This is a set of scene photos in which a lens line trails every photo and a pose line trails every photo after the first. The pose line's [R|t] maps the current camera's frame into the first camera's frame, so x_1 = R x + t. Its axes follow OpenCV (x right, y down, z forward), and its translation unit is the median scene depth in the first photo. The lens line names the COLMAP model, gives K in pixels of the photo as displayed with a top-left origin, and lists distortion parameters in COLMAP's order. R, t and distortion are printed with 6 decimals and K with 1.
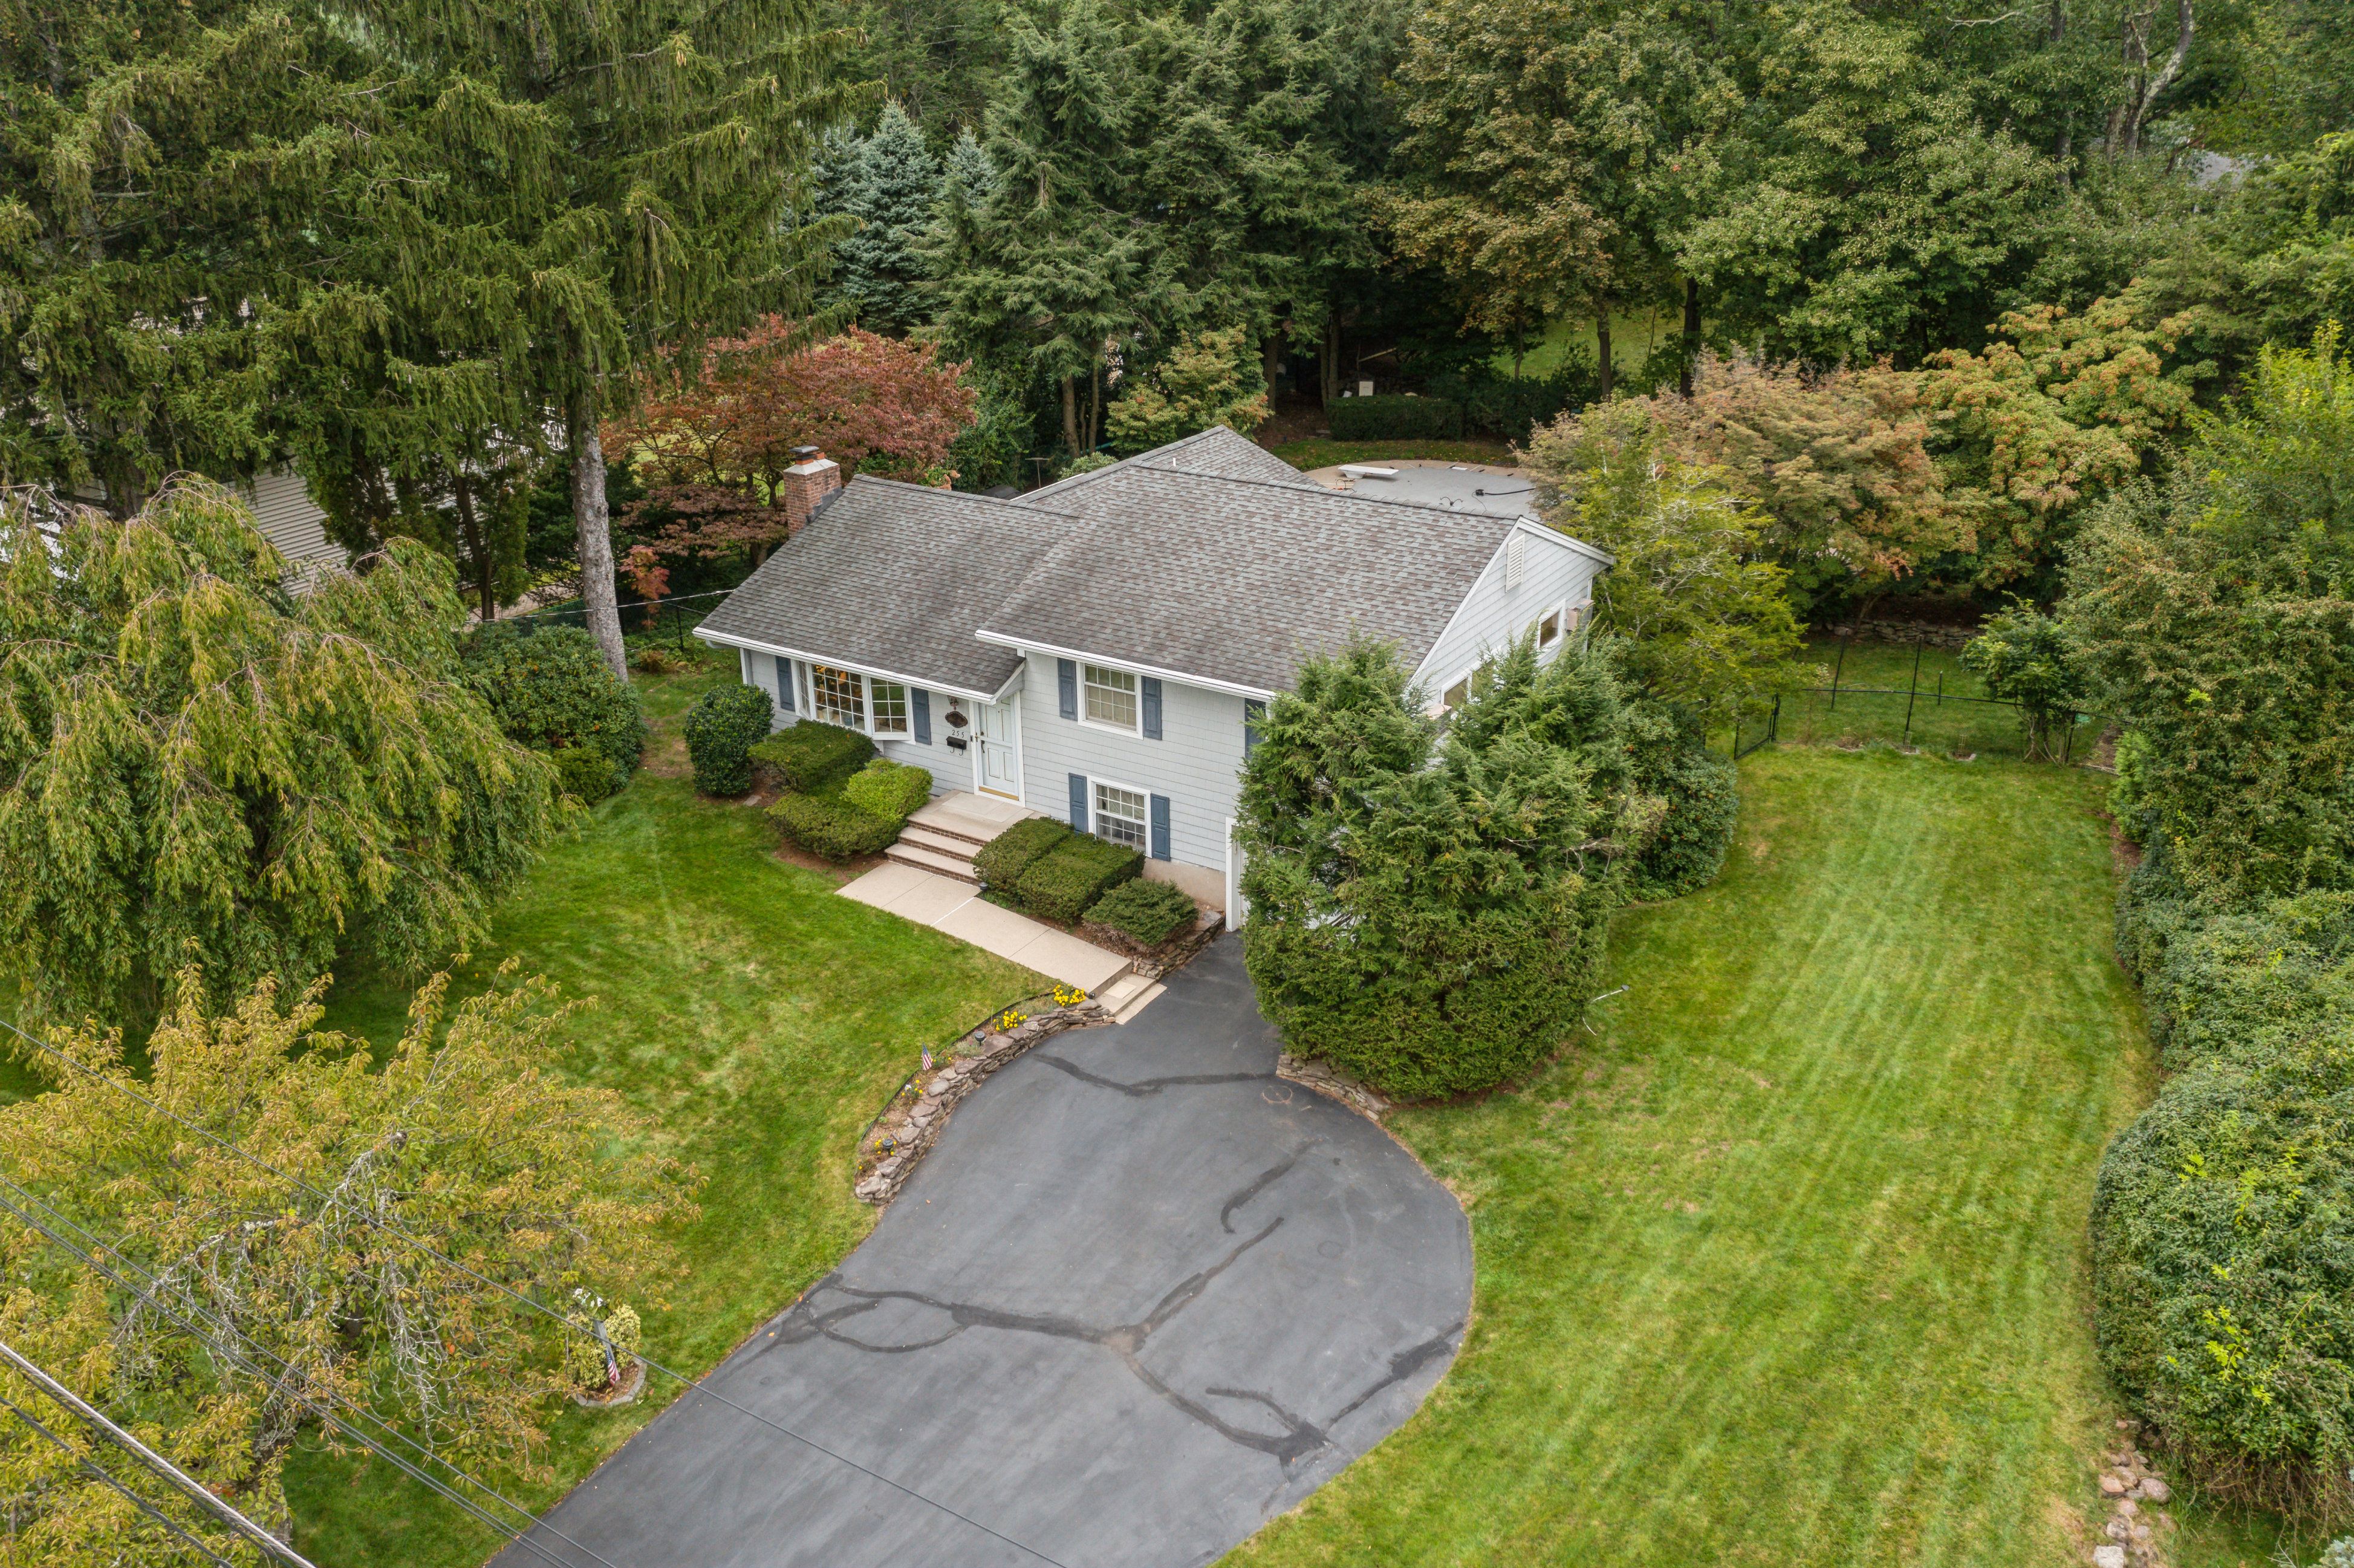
lens RADIAL K [[1863.4, 0, 1179.3], [0, 1863.4, 772.6], [0, 0, 1]] dist [-0.005916, 0.007035]
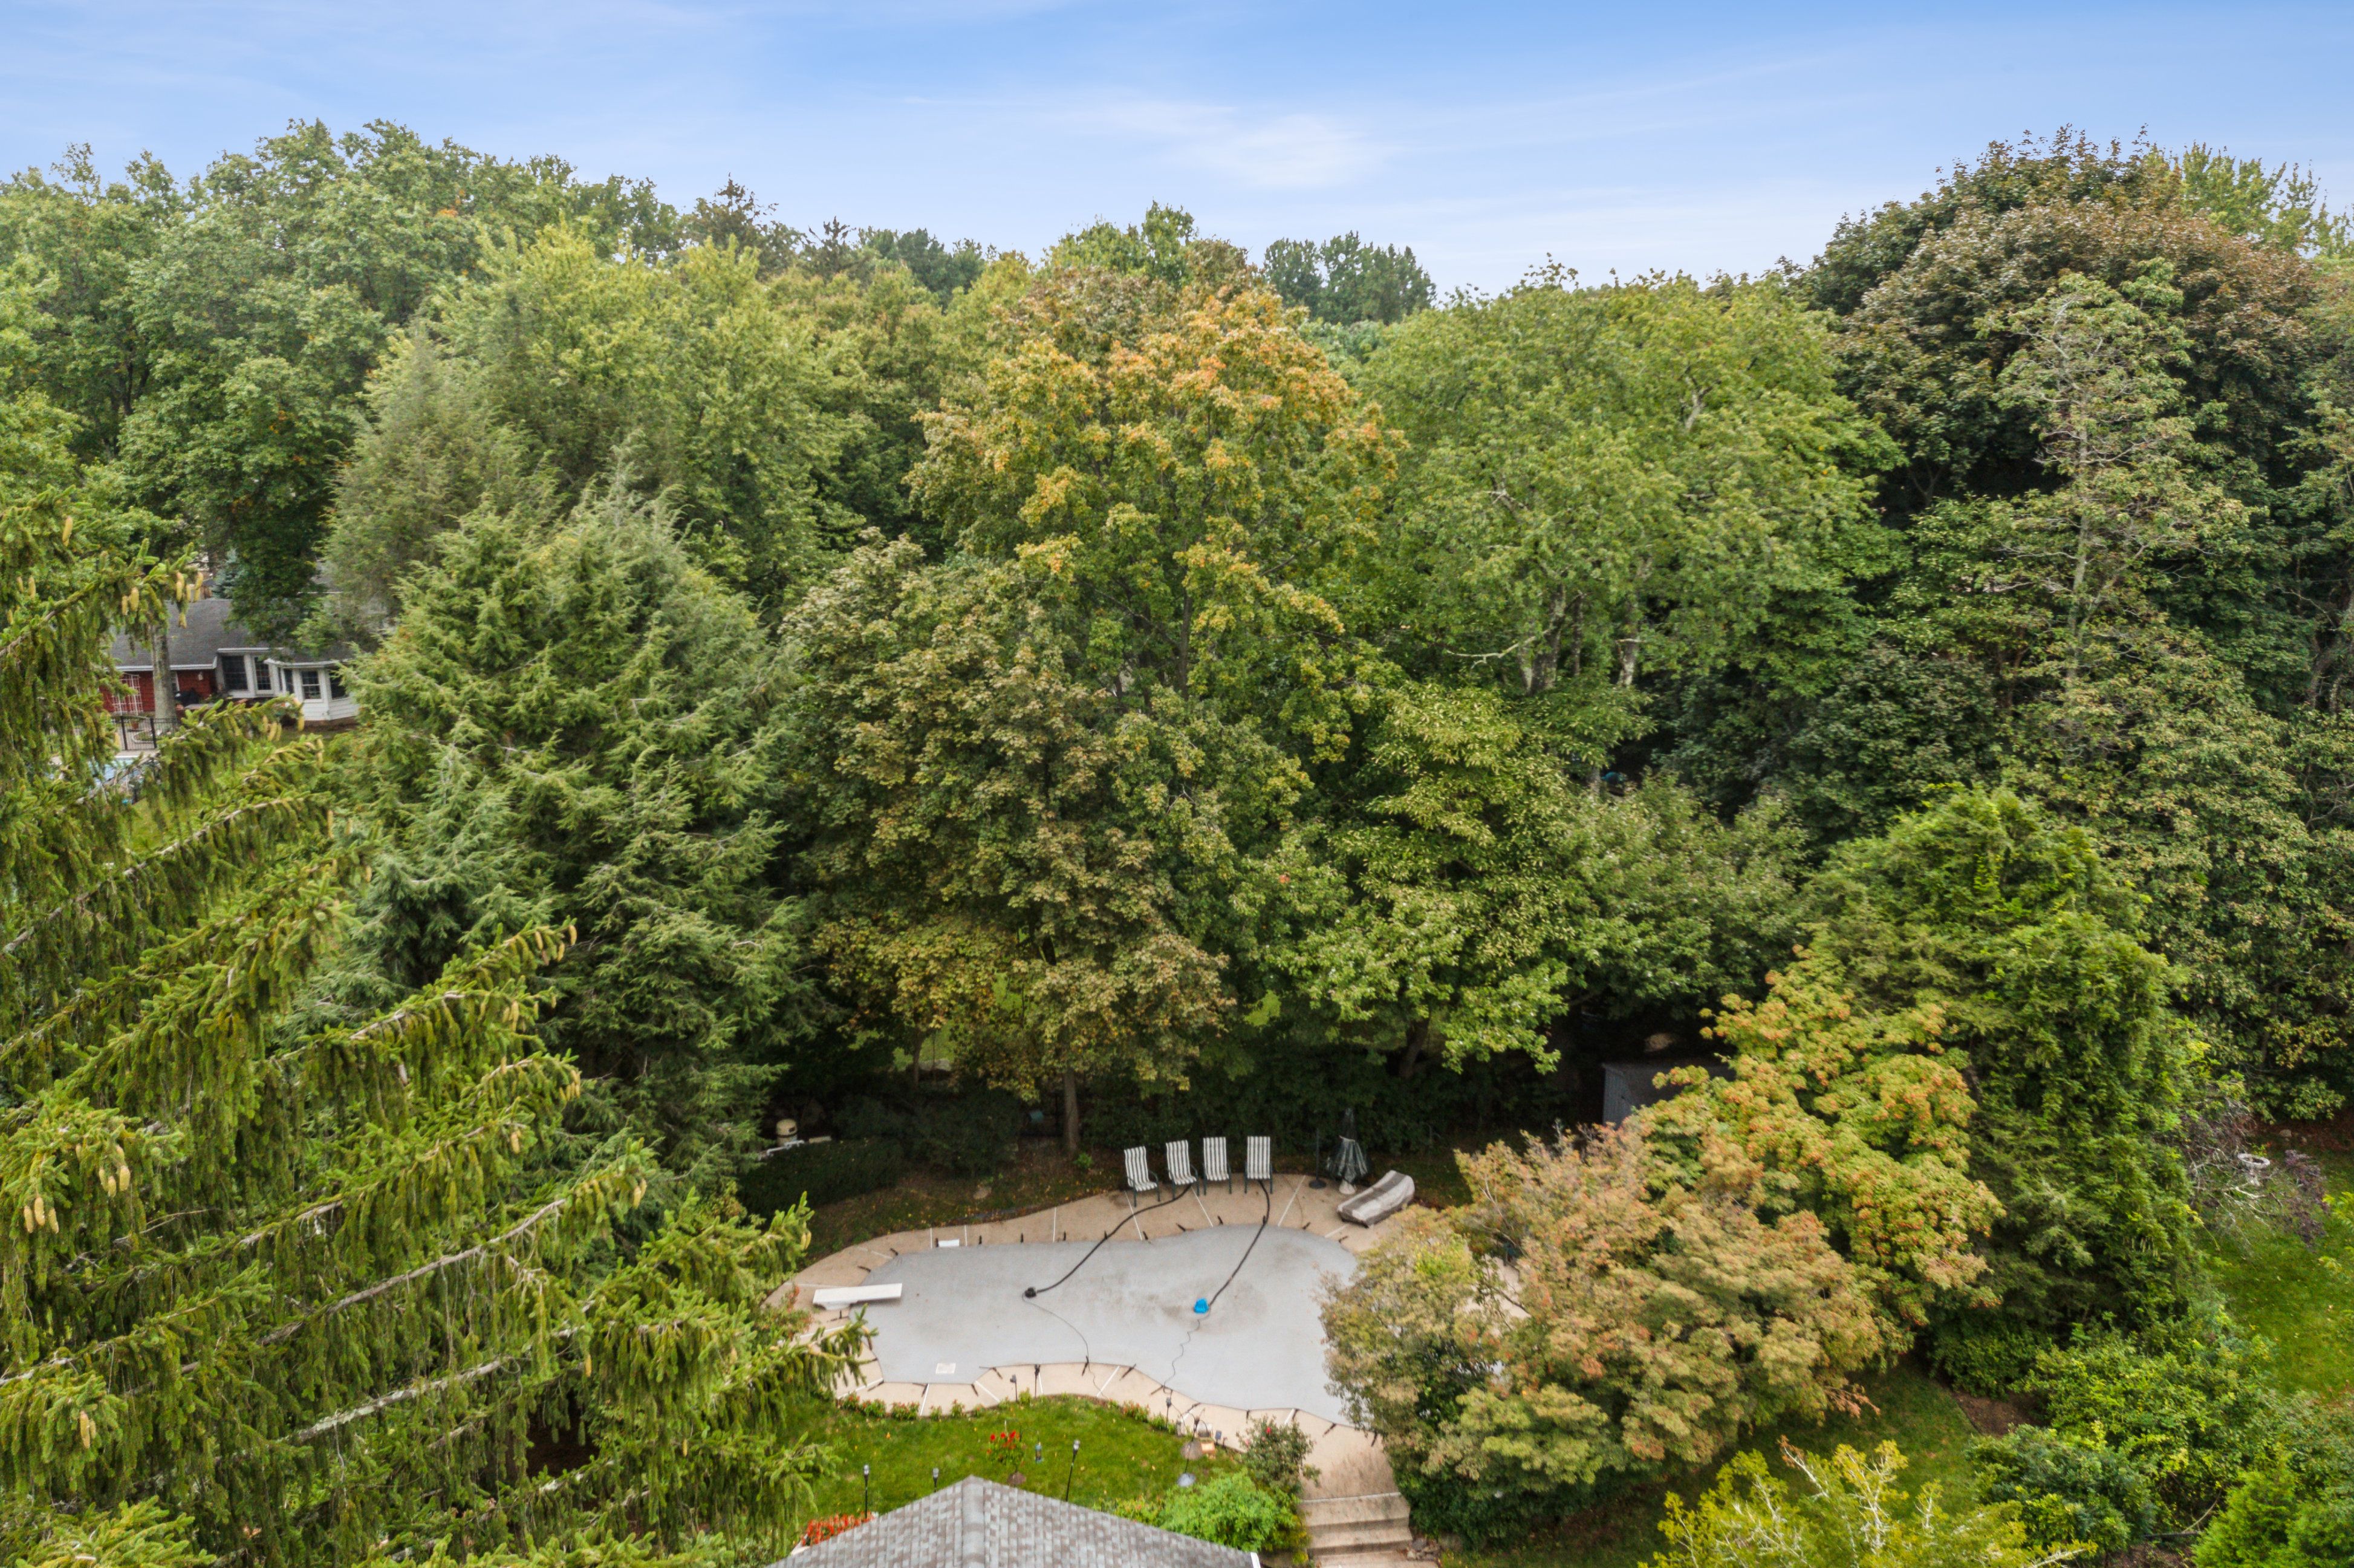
lens RADIAL K [[1836.2, 0, 1189.8], [0, 1836.2, 796.8], [0, 0, 1]] dist [-0.001144, 0.007237]
pose [[0.776213, -0.152798, 0.611675, -0.257590], [0.245800, 0.966759, -0.070419, -0.347030], [-0.580583, 0.205010, 0.787969, 0.448679]]
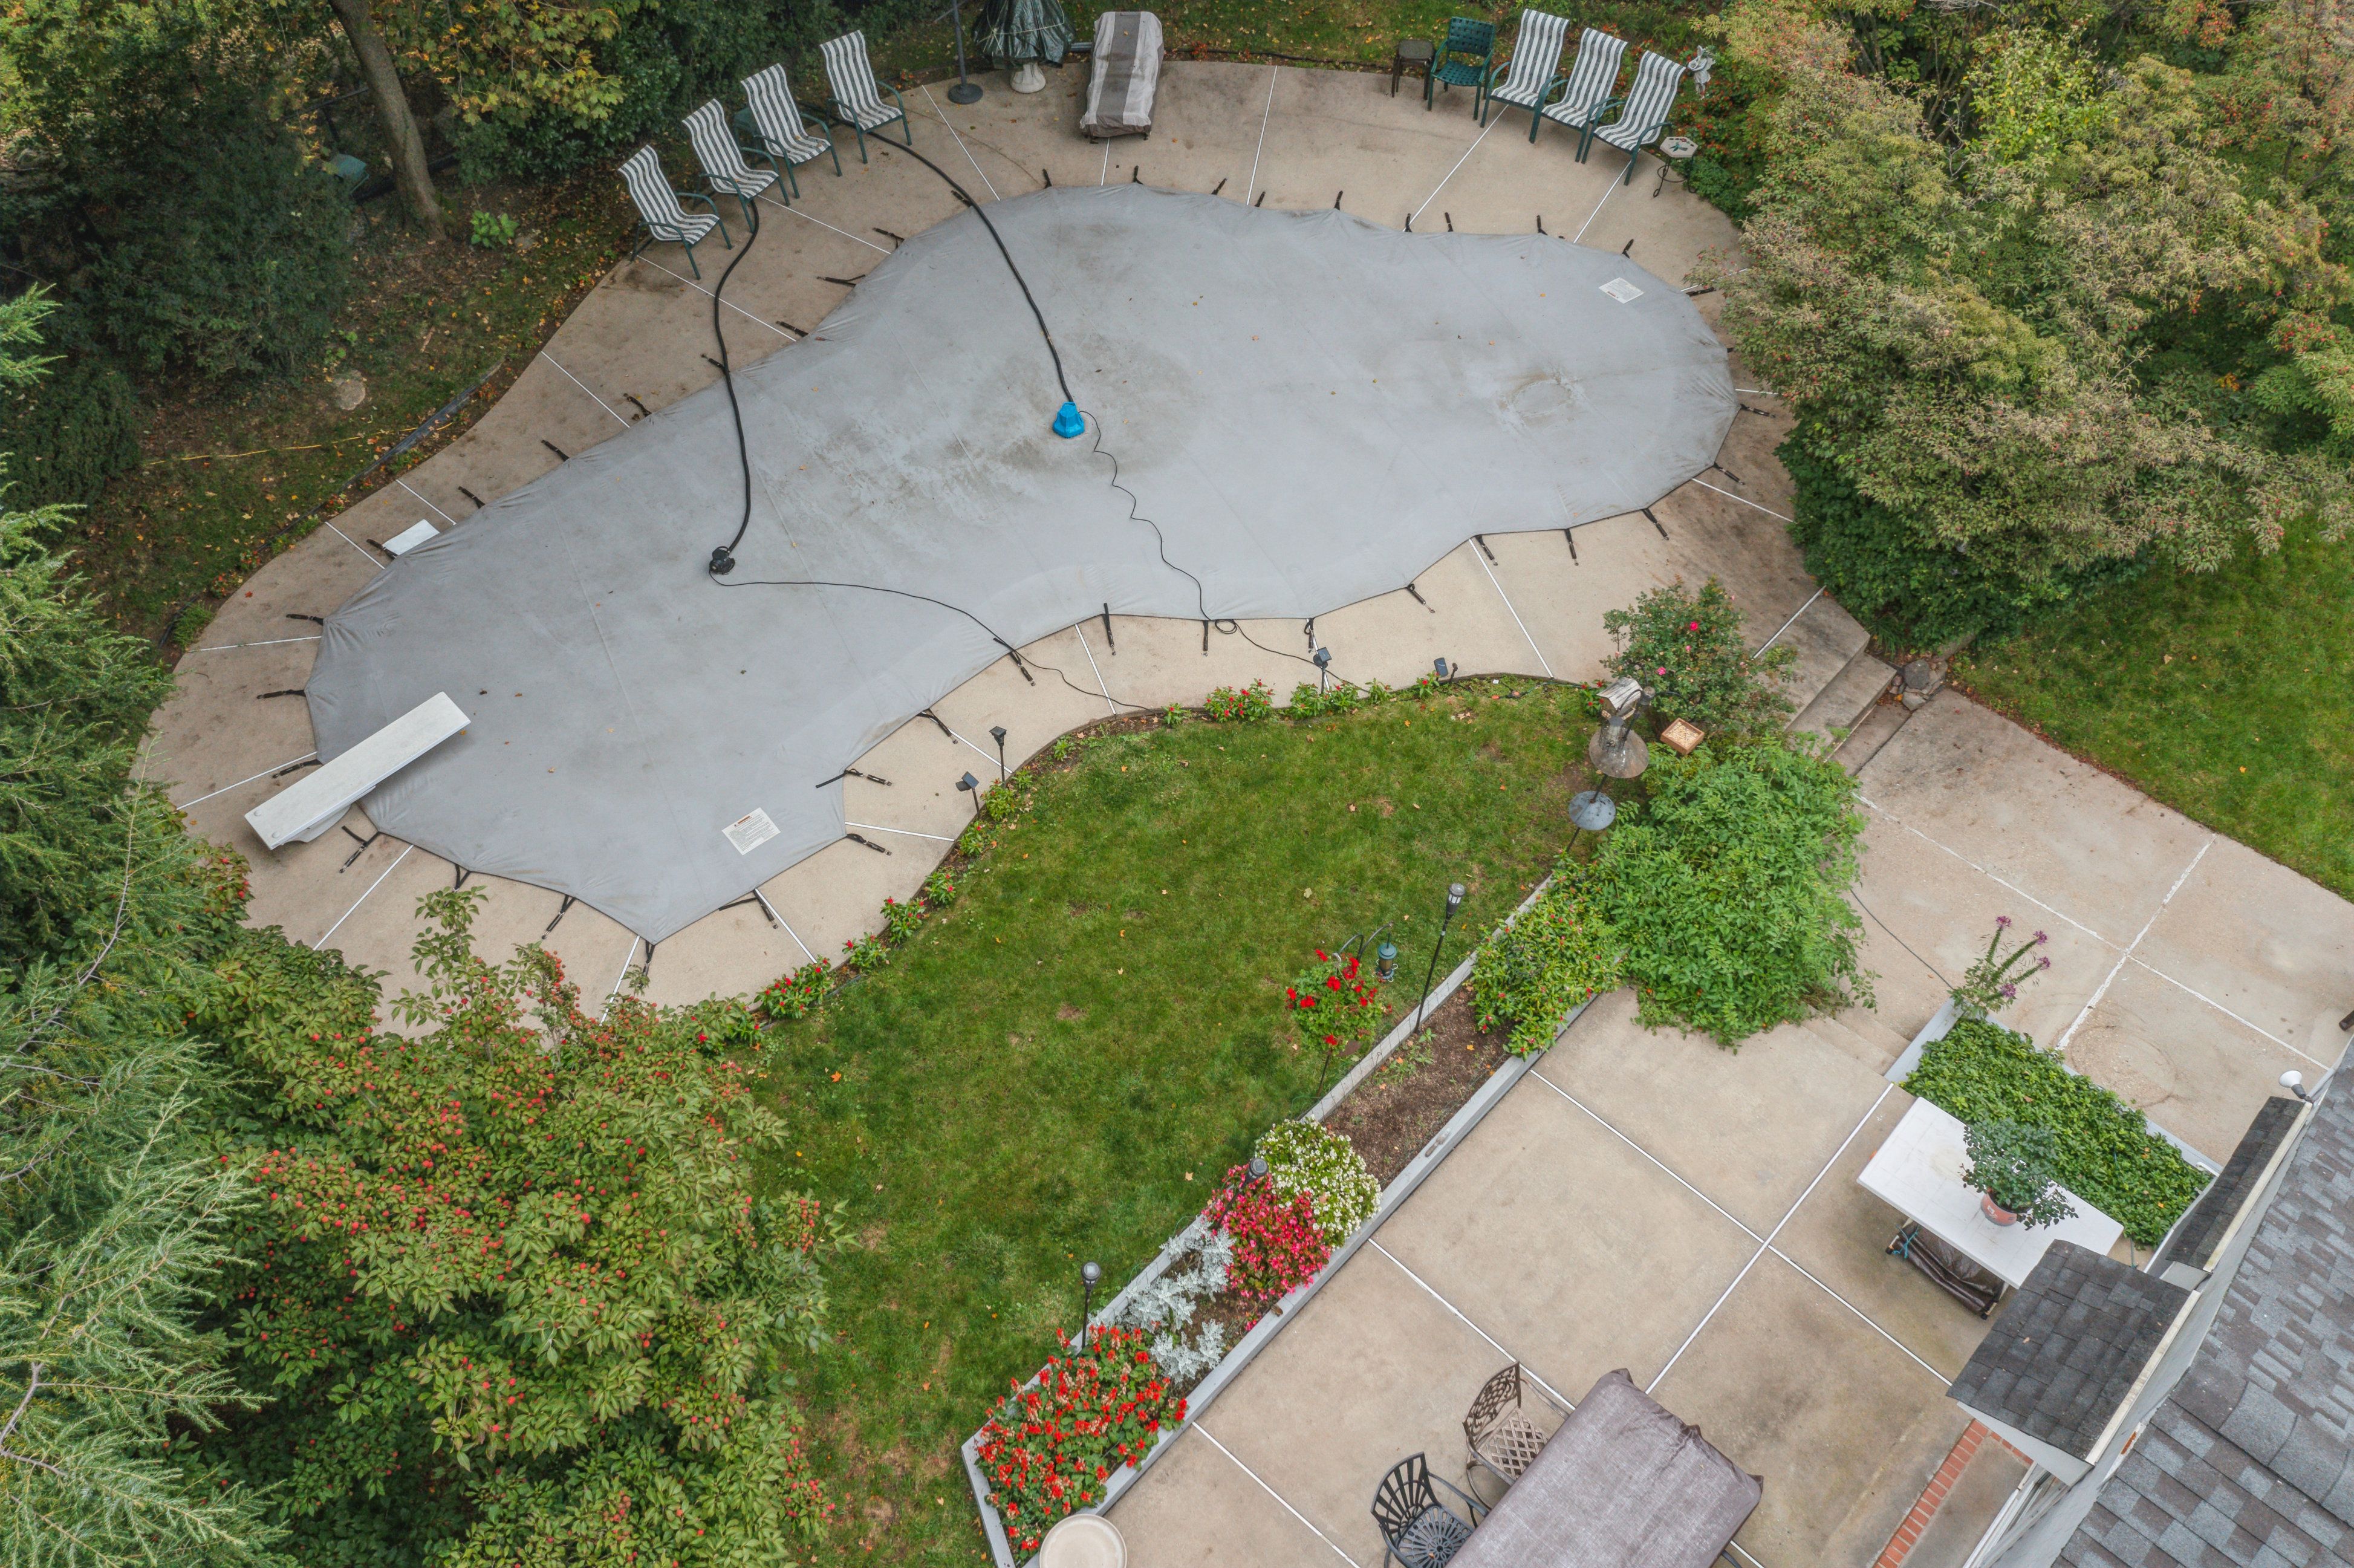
lens RADIAL K [[1846.1, 0, 1175.5], [0, 1846.1, 769.8], [0, 0, 1]] dist [-0.000921, -0.002538]
pose [[0.189669, -0.748629, 0.635279, -0.061813], [0.405076, 0.649056, 0.643925, -0.377497], [-0.894393, 0.135204, 0.426358, 1.021088]]
